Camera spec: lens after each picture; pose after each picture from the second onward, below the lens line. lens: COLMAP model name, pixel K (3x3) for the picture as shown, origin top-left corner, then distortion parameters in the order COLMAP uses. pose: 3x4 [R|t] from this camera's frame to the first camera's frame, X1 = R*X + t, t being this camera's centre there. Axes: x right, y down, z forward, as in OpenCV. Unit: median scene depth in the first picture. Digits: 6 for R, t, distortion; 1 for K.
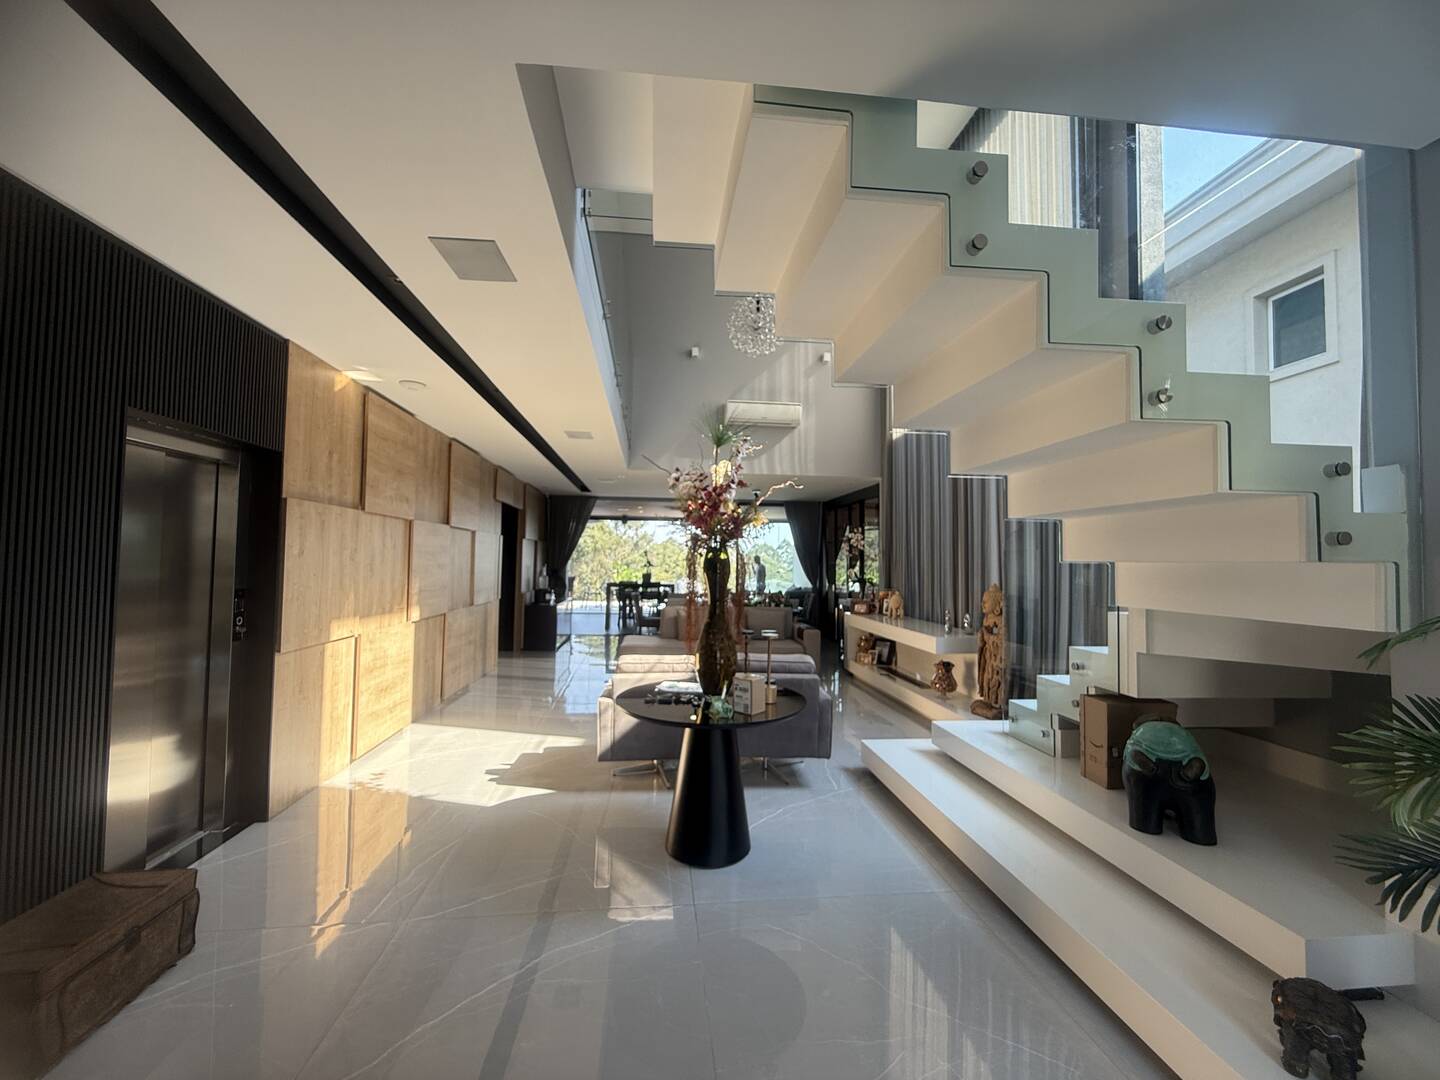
lens RADIAL K [[578.2, 0, 714.1], [0, 578.2, 540.2], [0, 0, 1]] dist [0.001714, 0.000181]
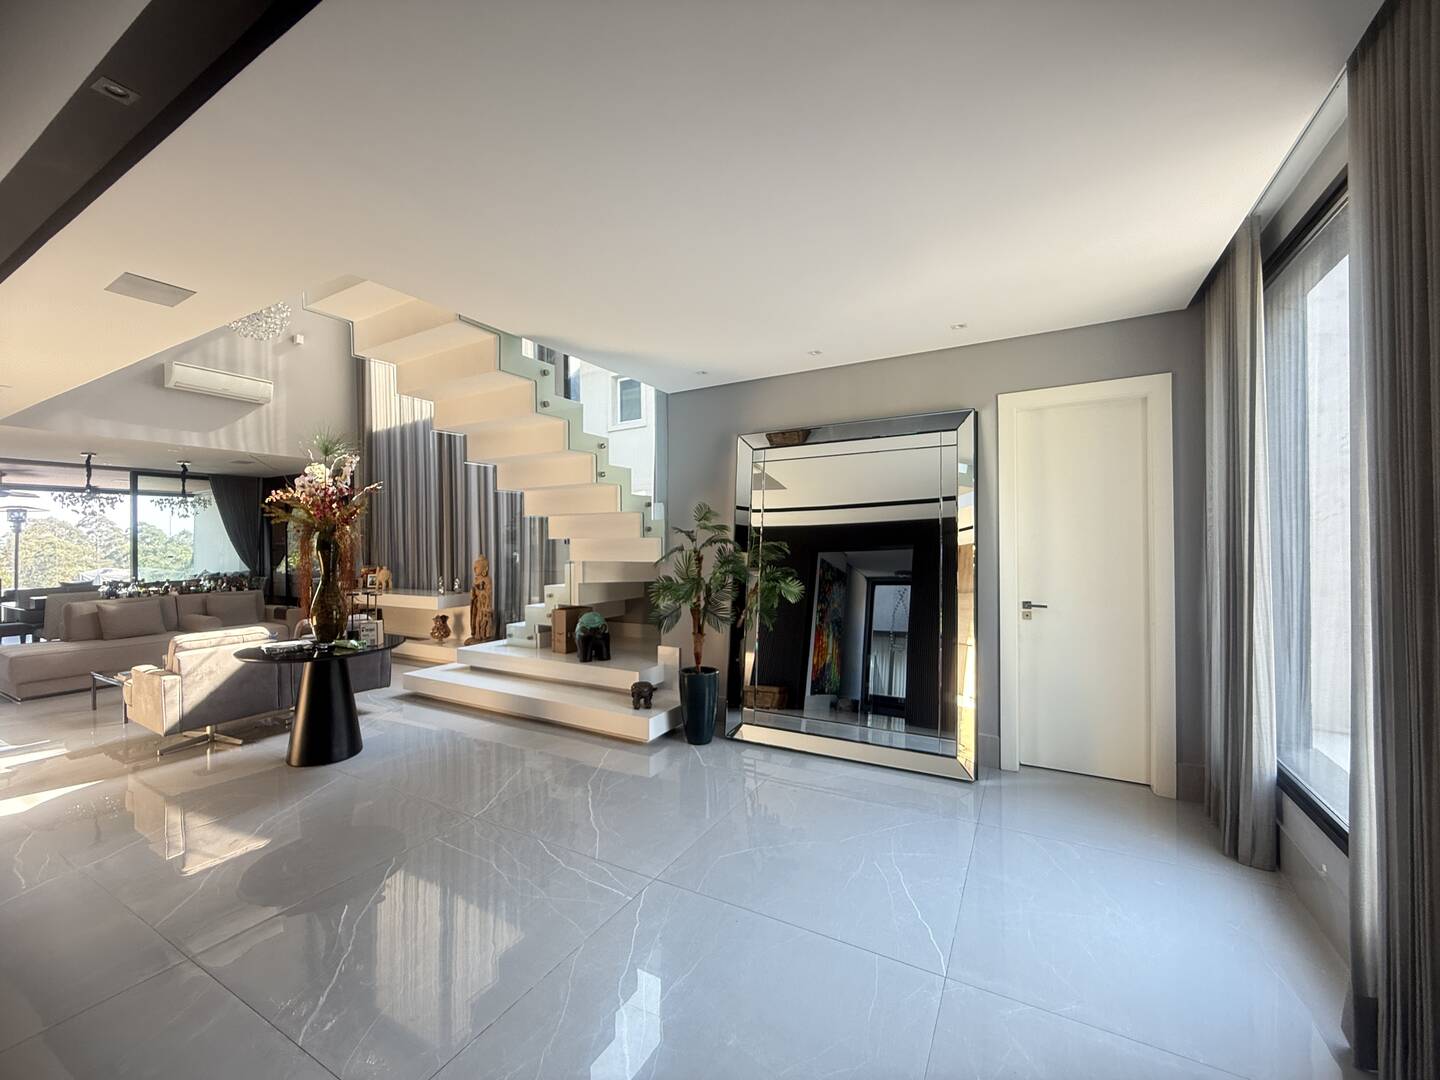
lens RADIAL K [[578.2, 0, 714.1], [0, 578.2, 540.2], [0, 0, 1]] dist [0.001714, 0.000181]
pose [[0.585476, -0.019087, 0.810465, -0.481038], [-0.012653, 0.999386, 0.032677, -0.020847], [-0.810591, -0.029386, 0.584874, -0.429507]]
